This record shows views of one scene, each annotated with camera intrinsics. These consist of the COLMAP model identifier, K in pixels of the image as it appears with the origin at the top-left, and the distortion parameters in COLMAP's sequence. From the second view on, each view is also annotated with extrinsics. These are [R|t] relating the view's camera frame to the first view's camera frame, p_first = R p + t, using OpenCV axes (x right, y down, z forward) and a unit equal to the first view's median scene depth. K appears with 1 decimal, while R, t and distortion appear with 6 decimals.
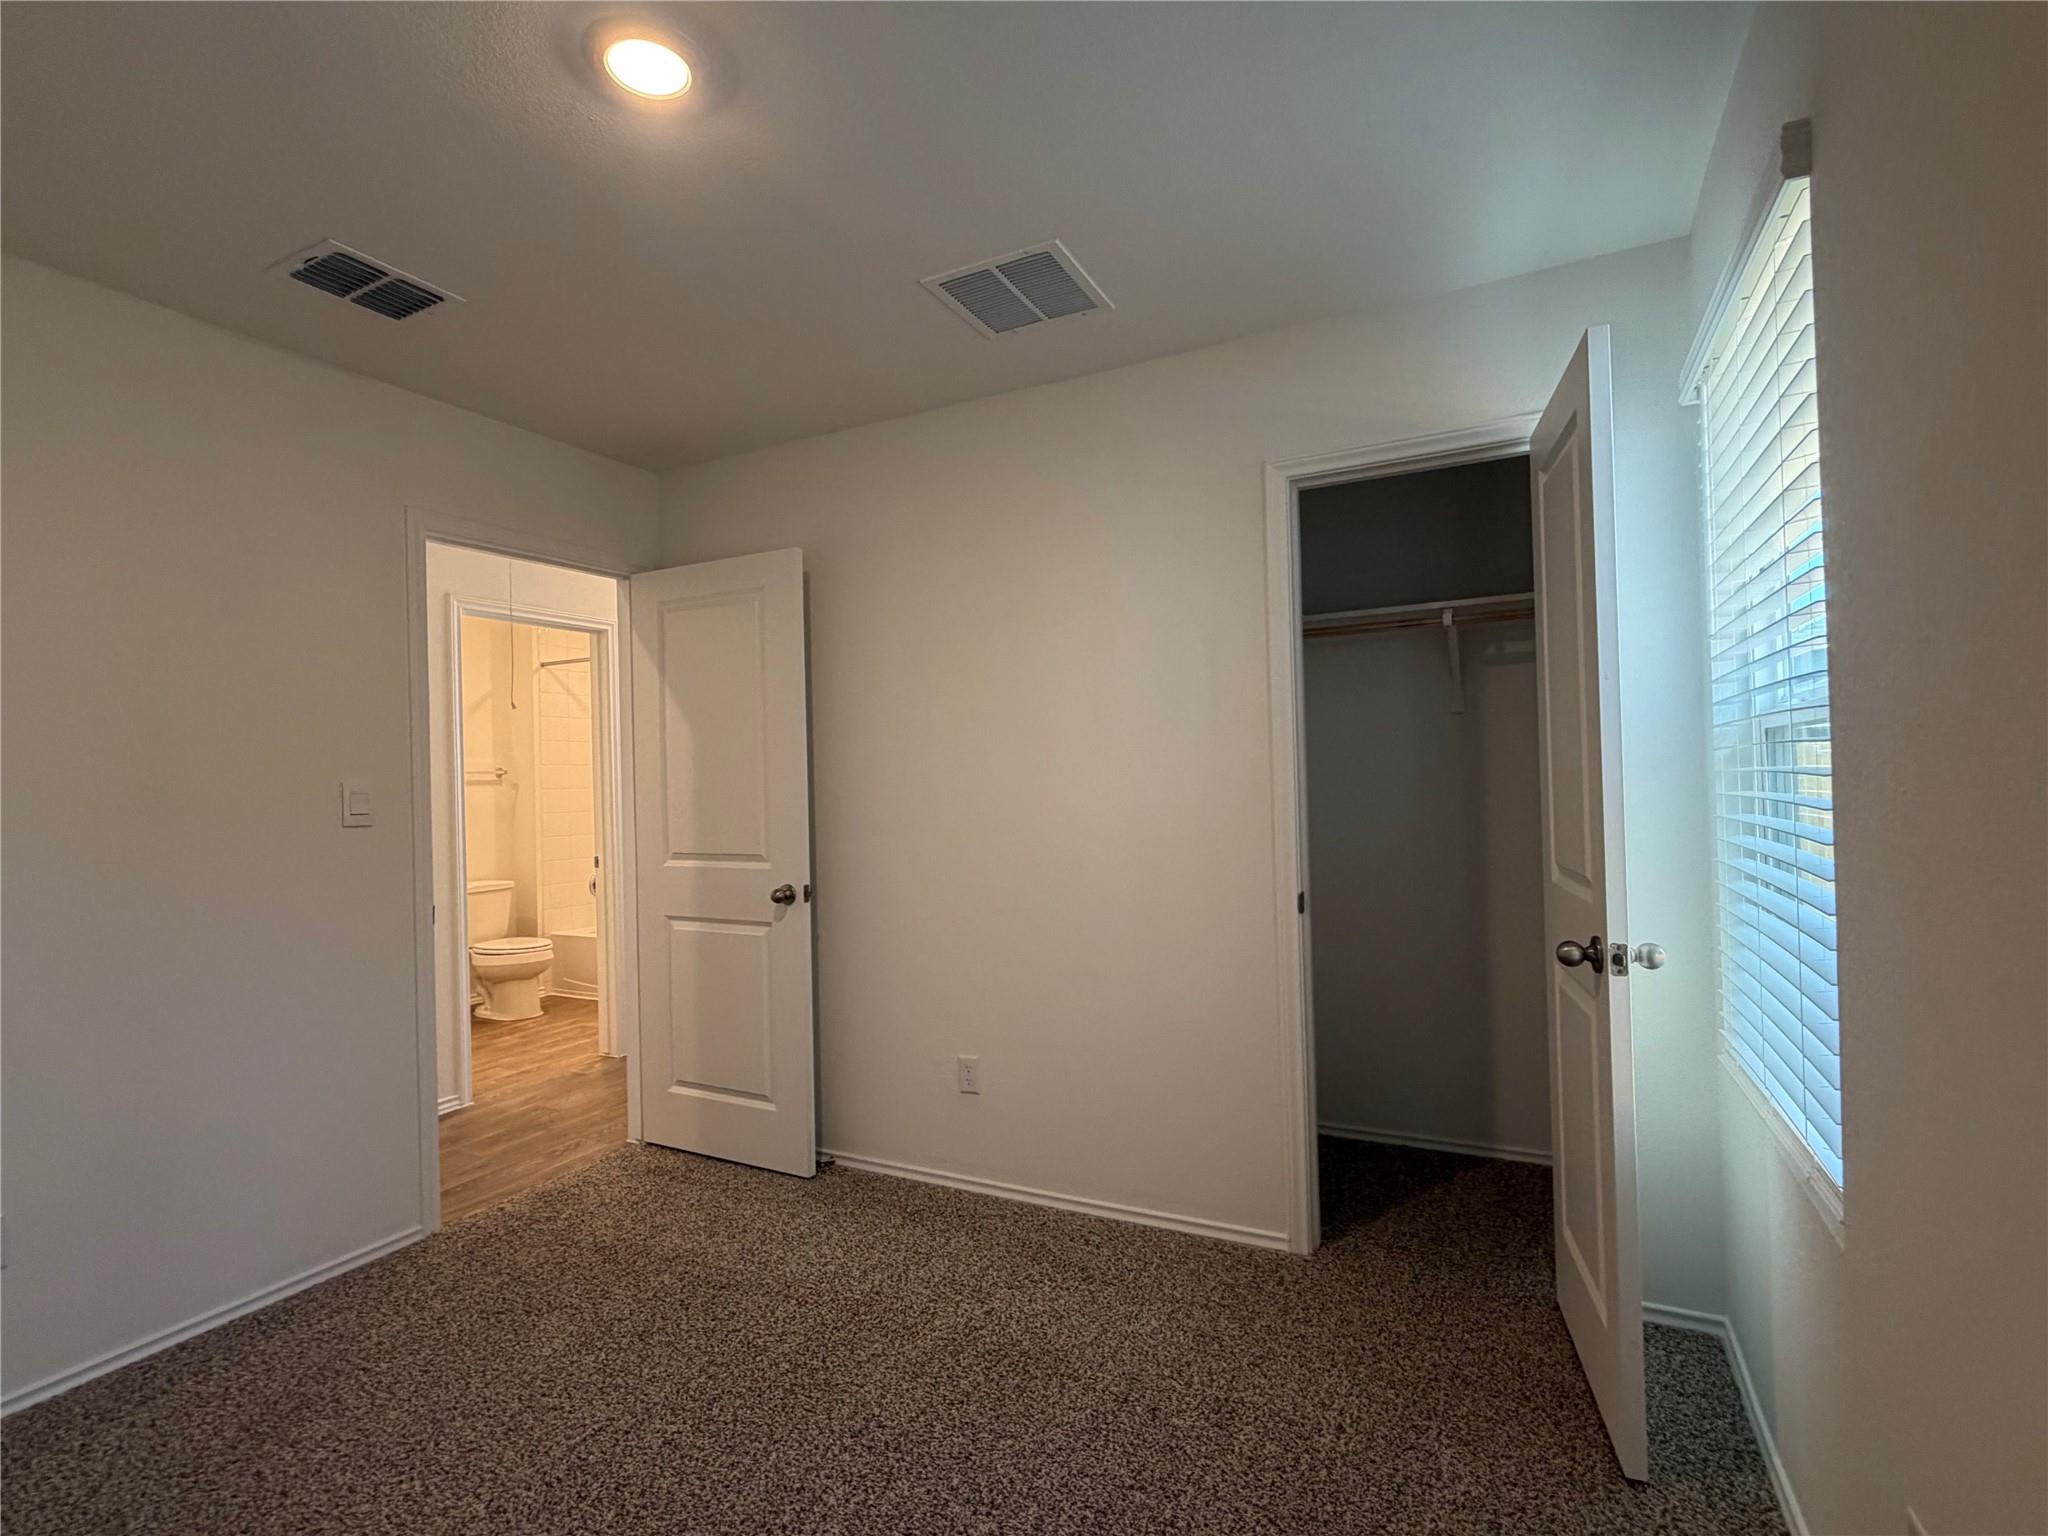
lens RADIAL K [[977.6, 0, 1026.9], [0, 977.6, 768.1], [0, 0, 1]] dist [0.001548, 0.000237]
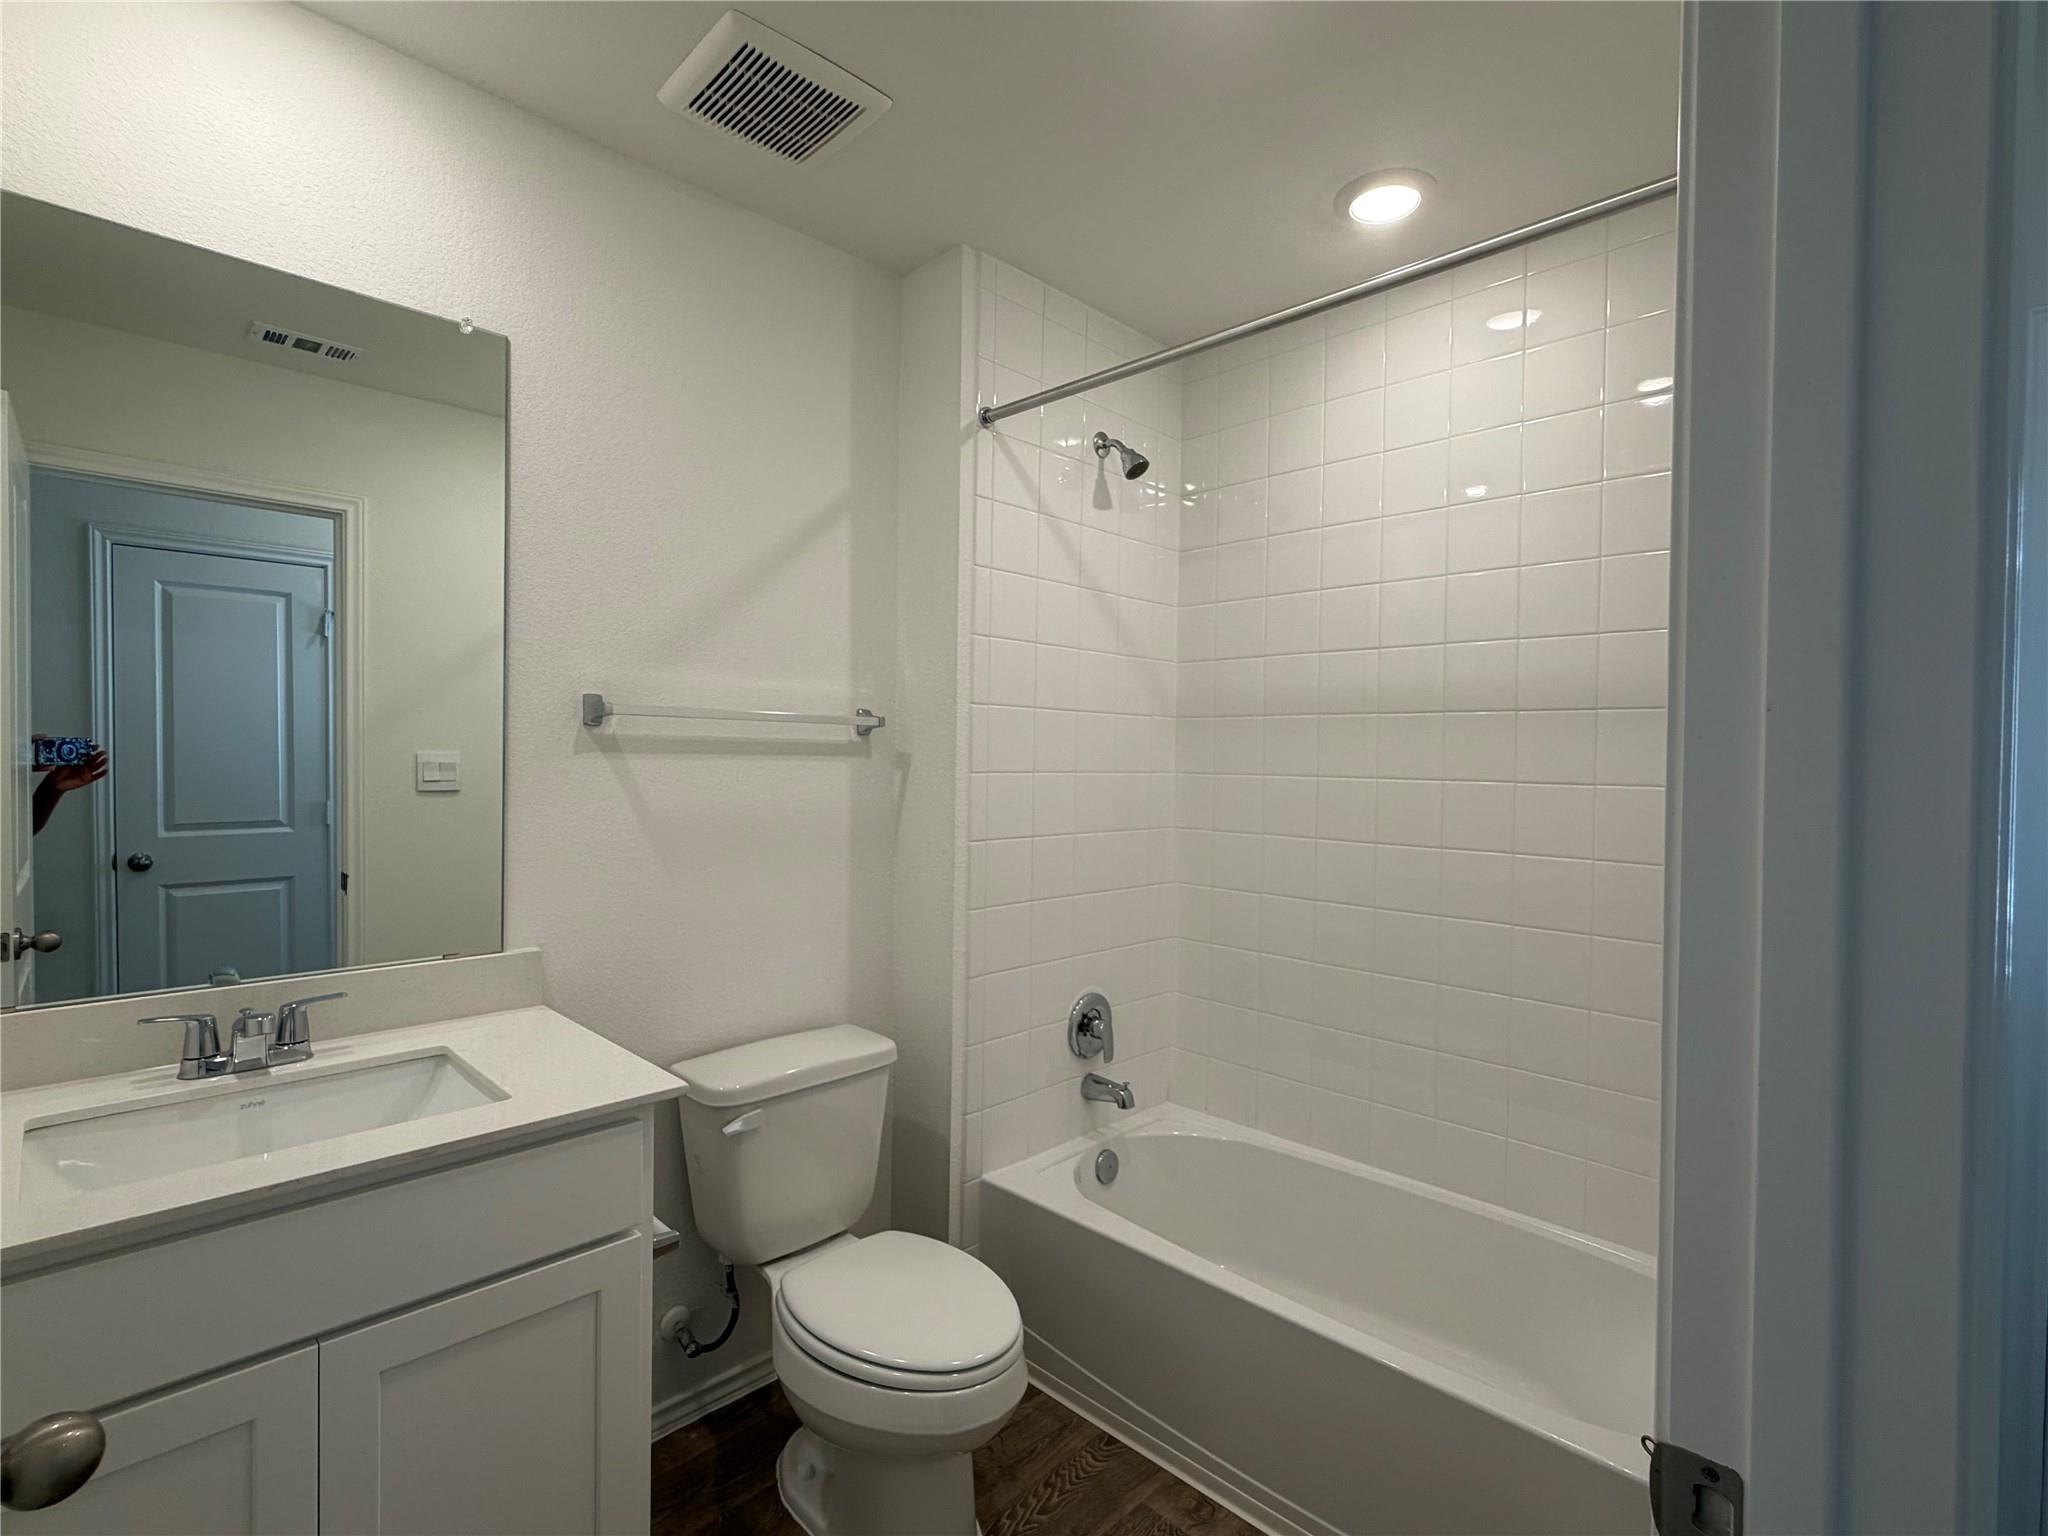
lens RADIAL K [[977.6, 0, 1026.9], [0, 977.6, 768.1], [0, 0, 1]] dist [0.001548, 0.000237]
pose [[0.934597, 0.049897, -0.352193, -0.354441], [-0.039341, 0.998538, 0.037070, 0.005645], [0.353527, -0.020790, 0.935193, 0.680899]]
